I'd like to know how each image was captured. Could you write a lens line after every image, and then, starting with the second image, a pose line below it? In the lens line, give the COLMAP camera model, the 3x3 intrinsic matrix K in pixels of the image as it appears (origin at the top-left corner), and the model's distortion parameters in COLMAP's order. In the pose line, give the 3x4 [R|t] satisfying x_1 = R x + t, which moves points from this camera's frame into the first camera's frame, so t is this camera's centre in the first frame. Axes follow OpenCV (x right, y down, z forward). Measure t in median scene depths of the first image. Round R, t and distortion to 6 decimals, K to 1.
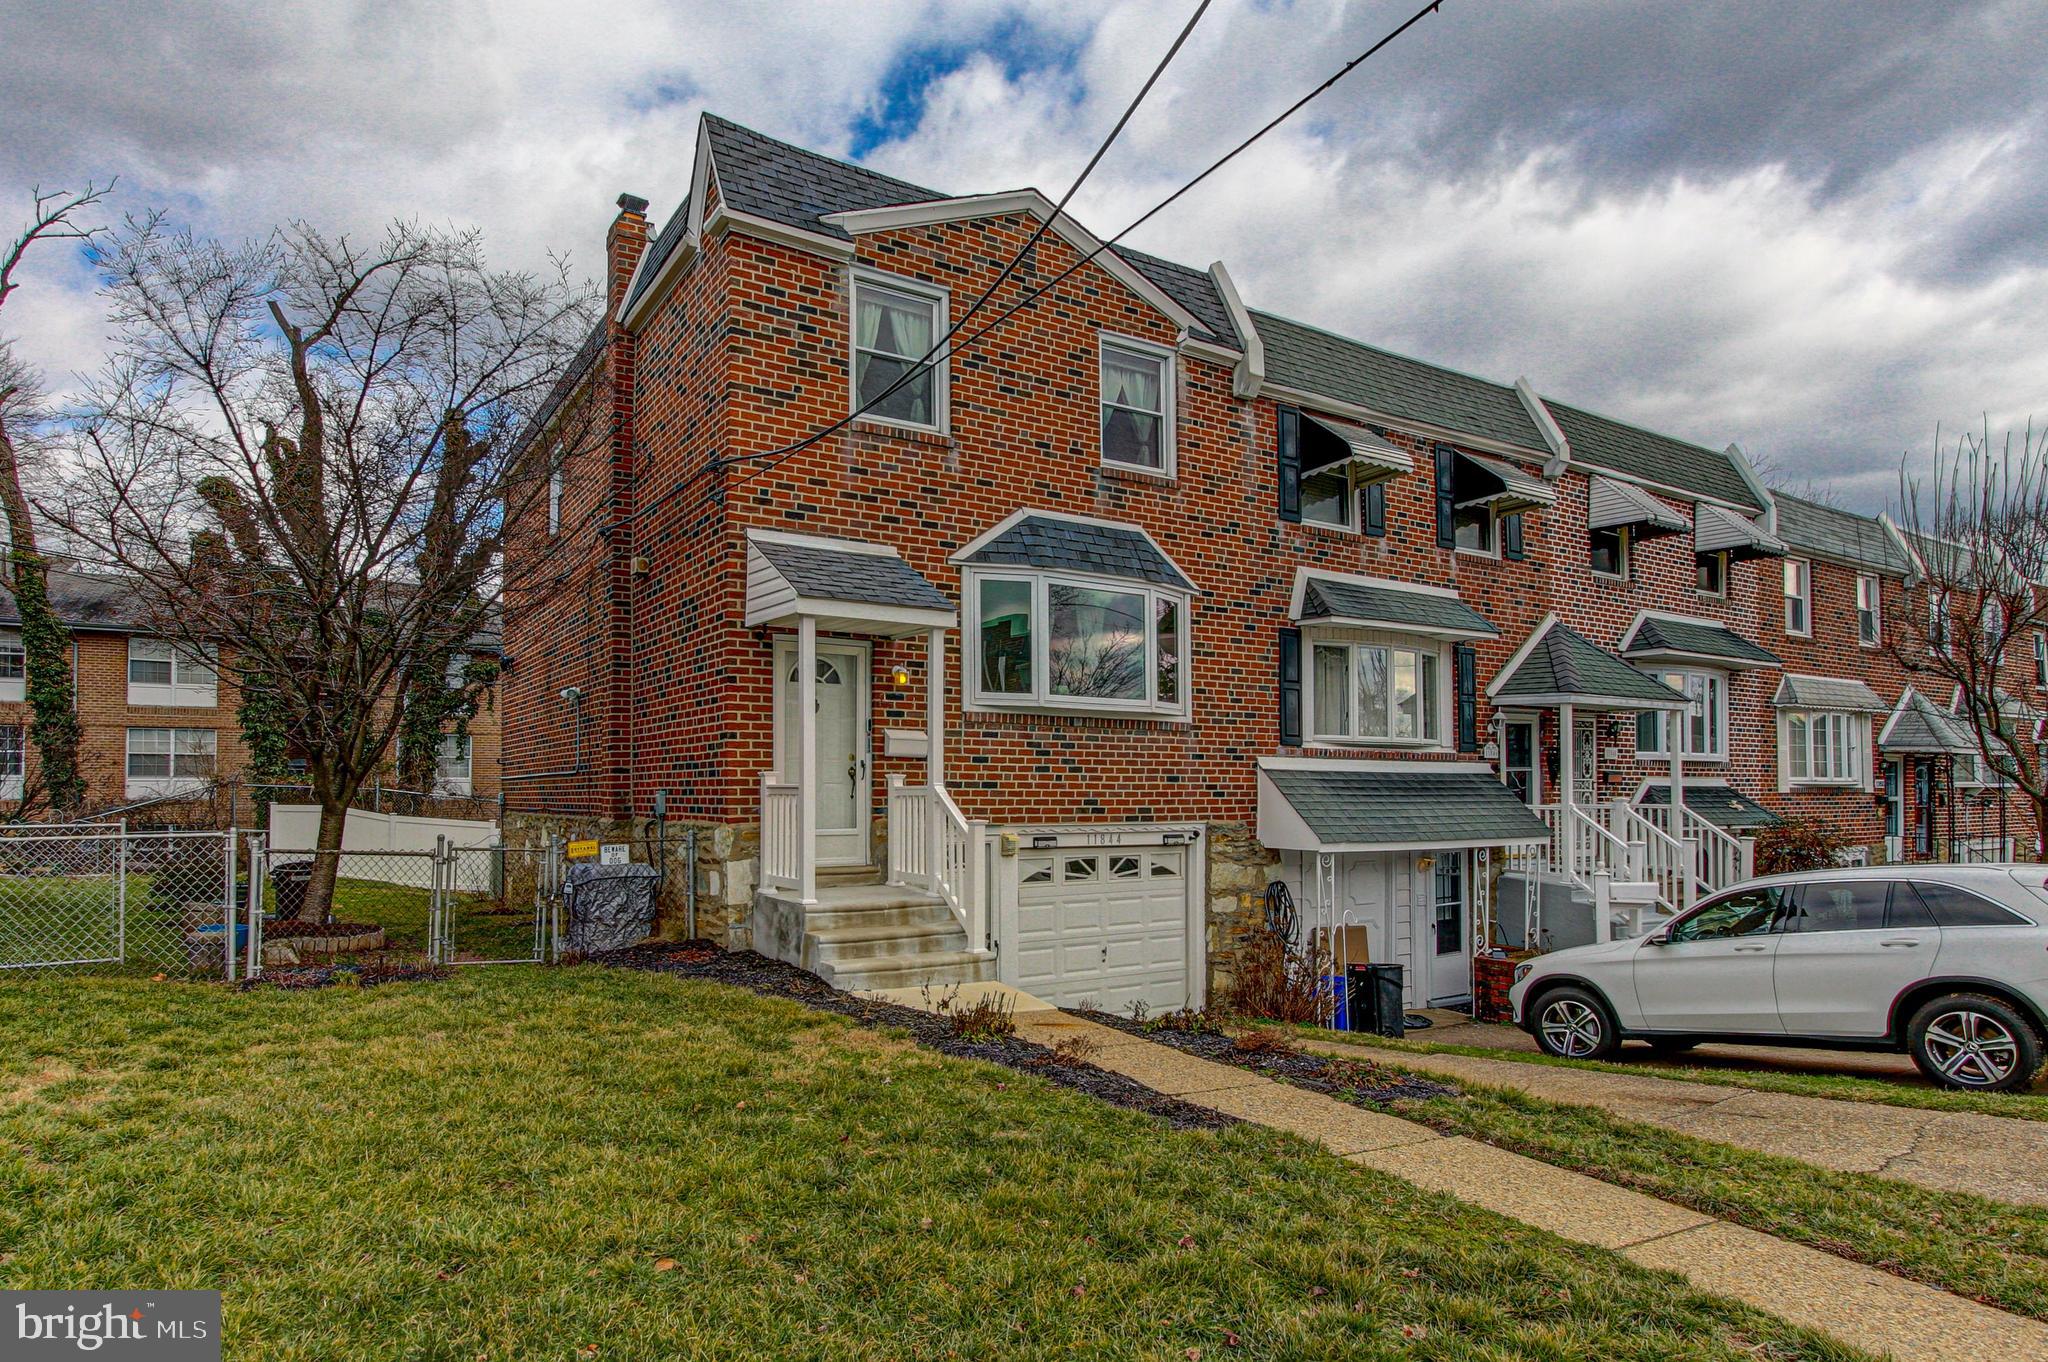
lens RADIAL K [[1046.0, 0, 1021.0], [0, 1046.0, 690.0], [0, 0, 1]] dist [-0.005349, 0.001629]
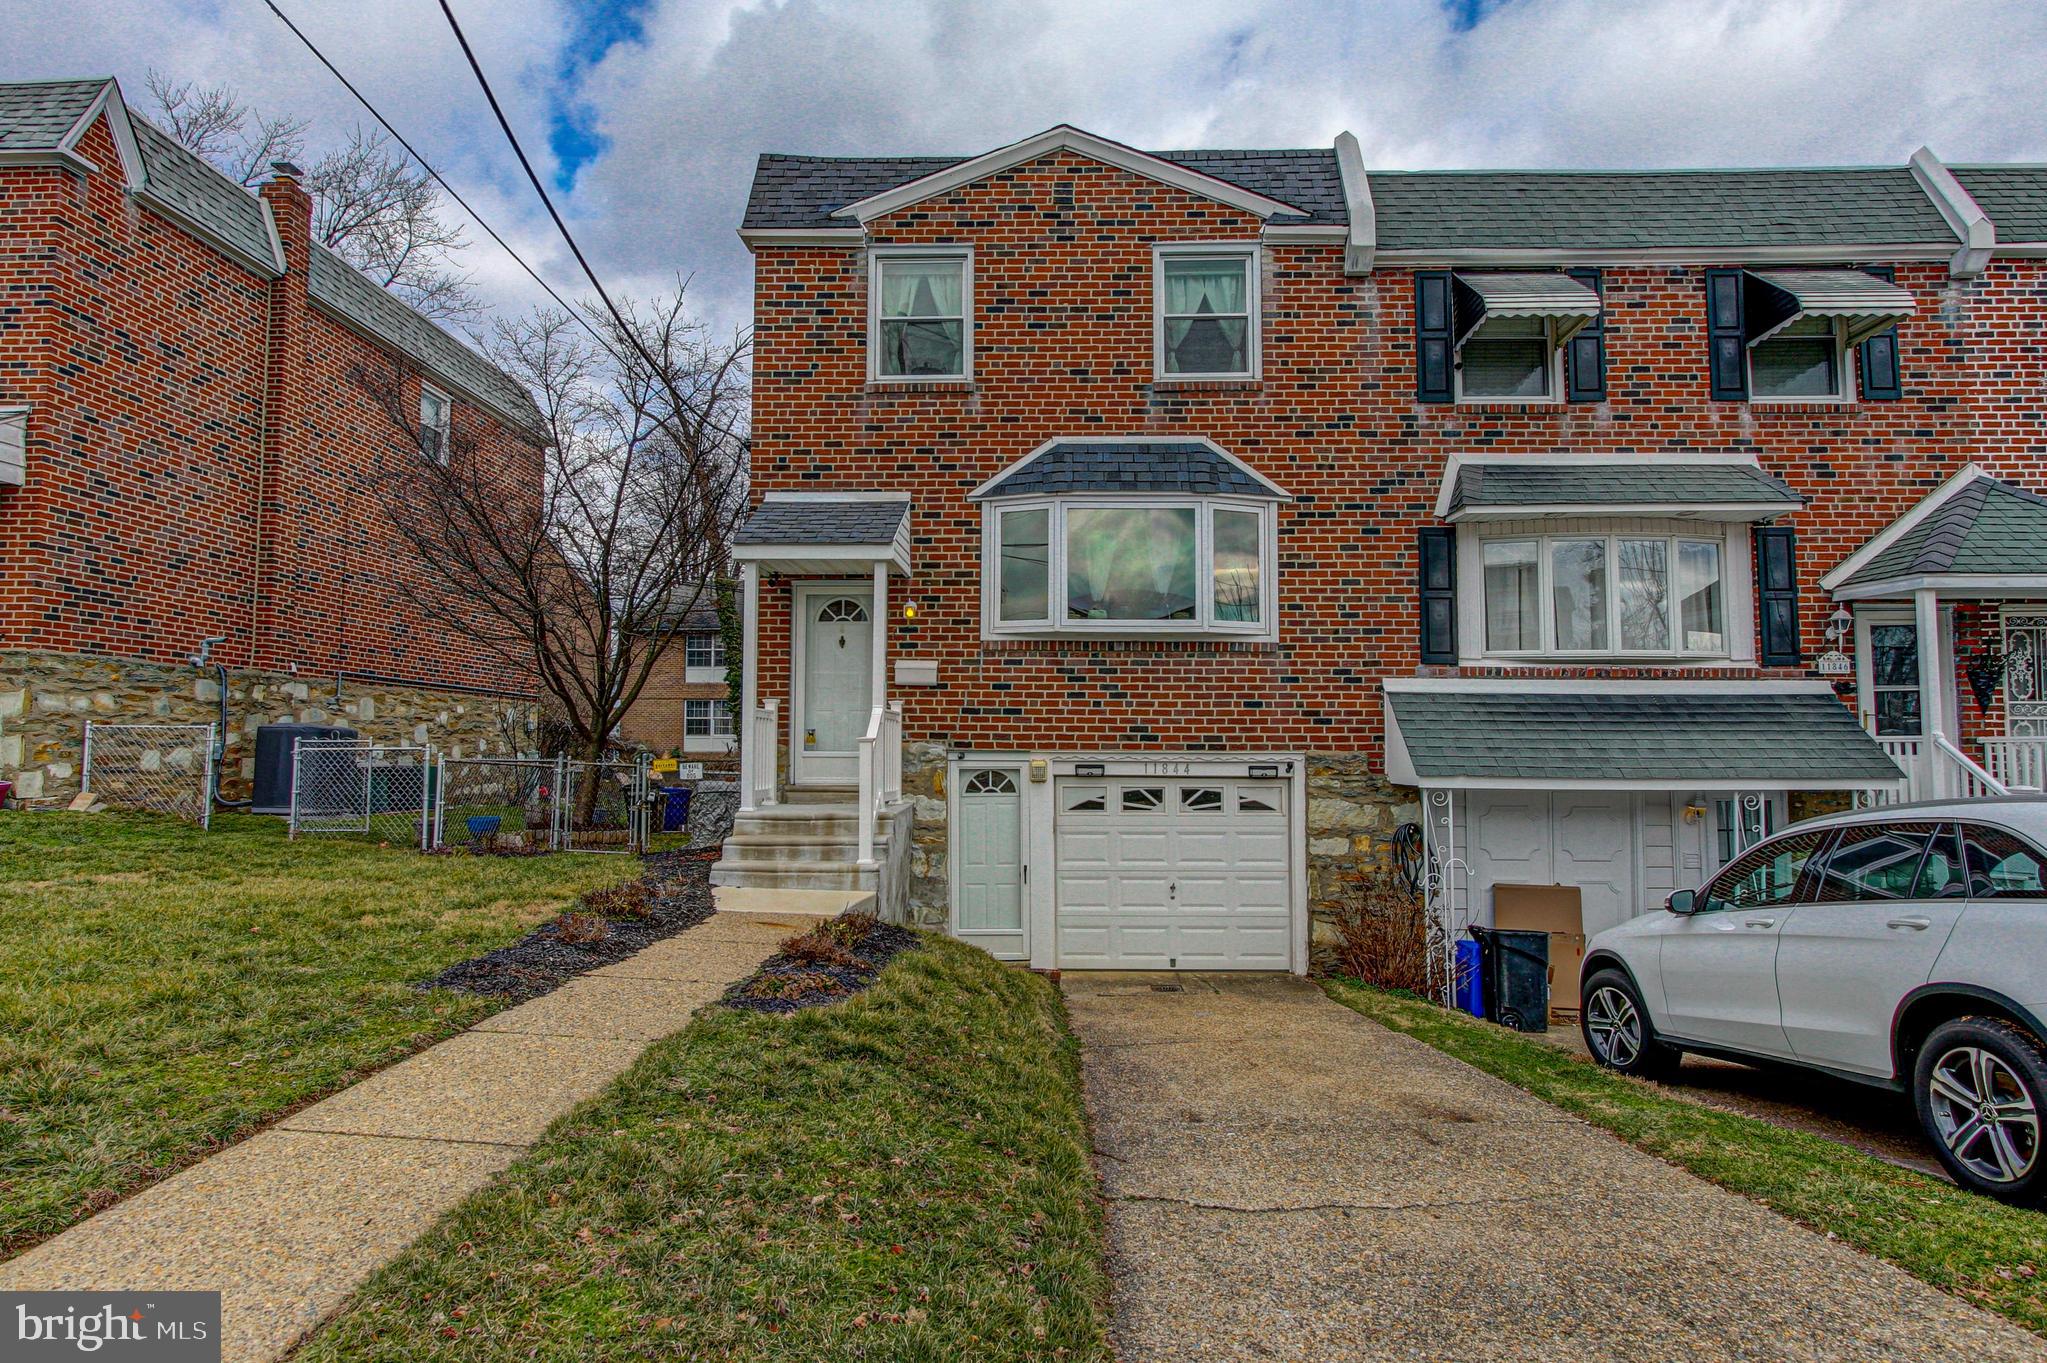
lens RADIAL K [[990.9, 0, 1023.9], [0, 990.9, 623.5], [0, 0, 1]] dist [-0.005004, -0.000373]
pose [[0.858257, -0.065832, -0.508980, 0.439020], [0.050259, 0.997753, -0.044301, 0.044832], [0.510753, 0.012441, 0.859637, 0.160221]]
